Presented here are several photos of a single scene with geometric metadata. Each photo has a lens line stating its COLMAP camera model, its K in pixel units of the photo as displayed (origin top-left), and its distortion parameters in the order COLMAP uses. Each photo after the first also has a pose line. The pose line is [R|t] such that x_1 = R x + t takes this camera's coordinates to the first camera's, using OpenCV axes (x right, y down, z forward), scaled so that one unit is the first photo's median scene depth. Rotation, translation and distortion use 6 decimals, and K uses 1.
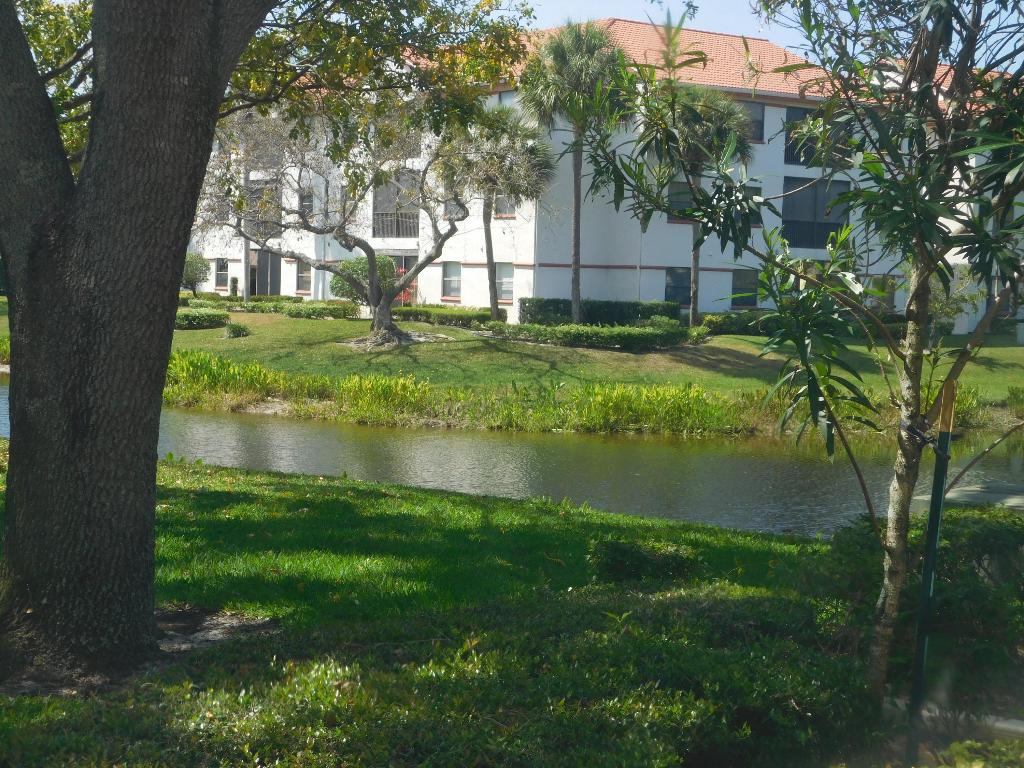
lens RADIAL K [[1780.8, 0, 512.1], [0, 1780.8, 380.6], [0, 0, 1]] dist [0.006741, 0.000000]
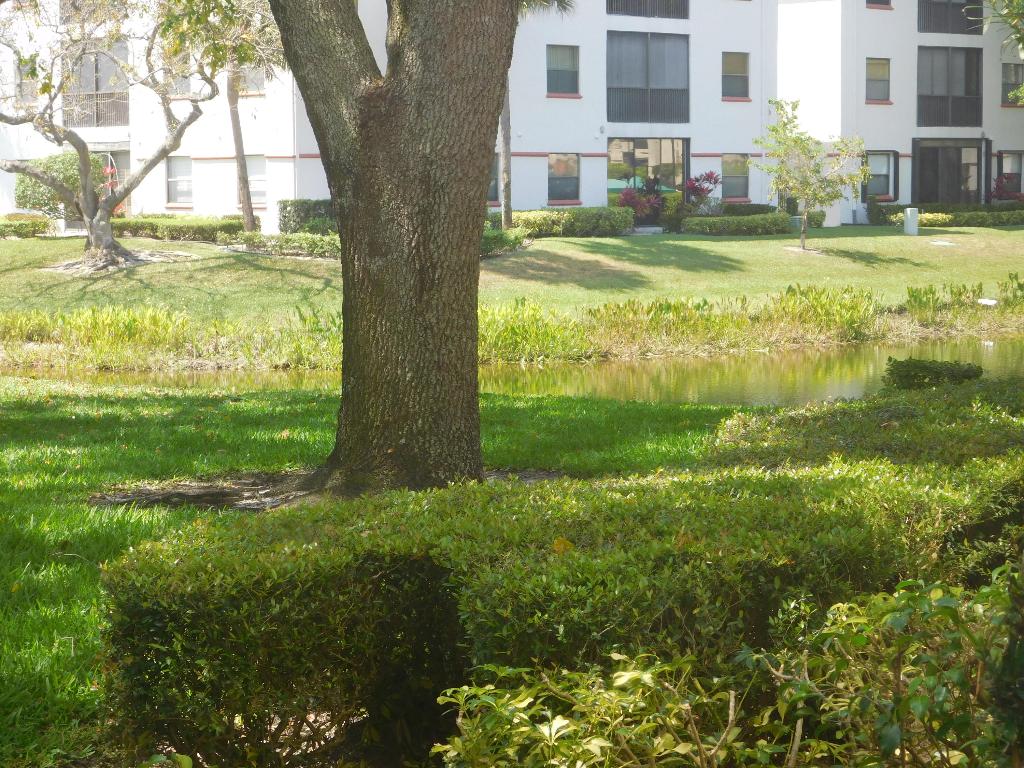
lens RADIAL K [[2426.4, 0, 512.9], [0, 2426.4, 384.8], [0, 0, 1]] dist [0.031065, 0.000000]
pose [[0.990117, -0.048630, 0.131546, -0.039520], [0.044855, 0.998496, 0.031511, 0.004586], [-0.132880, -0.025299, 0.990809, -0.049013]]
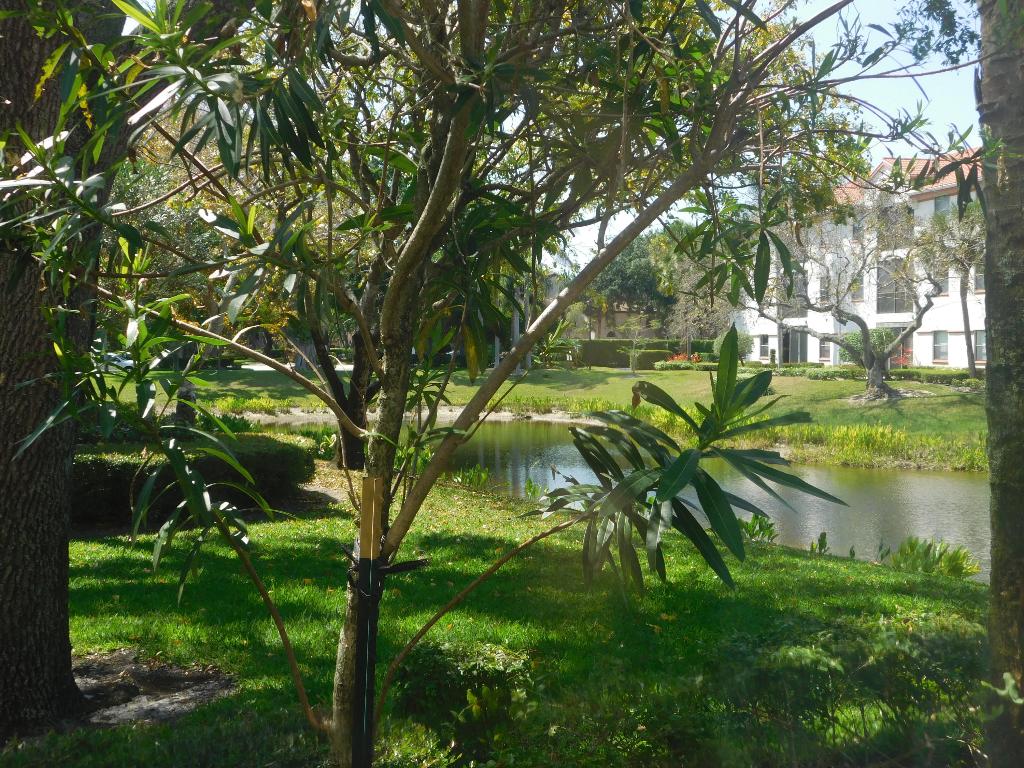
lens RADIAL K [[1348.6, 0, 511.2], [0, 1348.6, 388.1], [0, 0, 1]] dist [0.013633, 0.000000]
pose [[0.930979, -0.019442, -0.364556, 0.033995], [0.008517, 0.999466, -0.031552, -0.001174], [0.364975, 0.026269, 0.930647, 0.040145]]
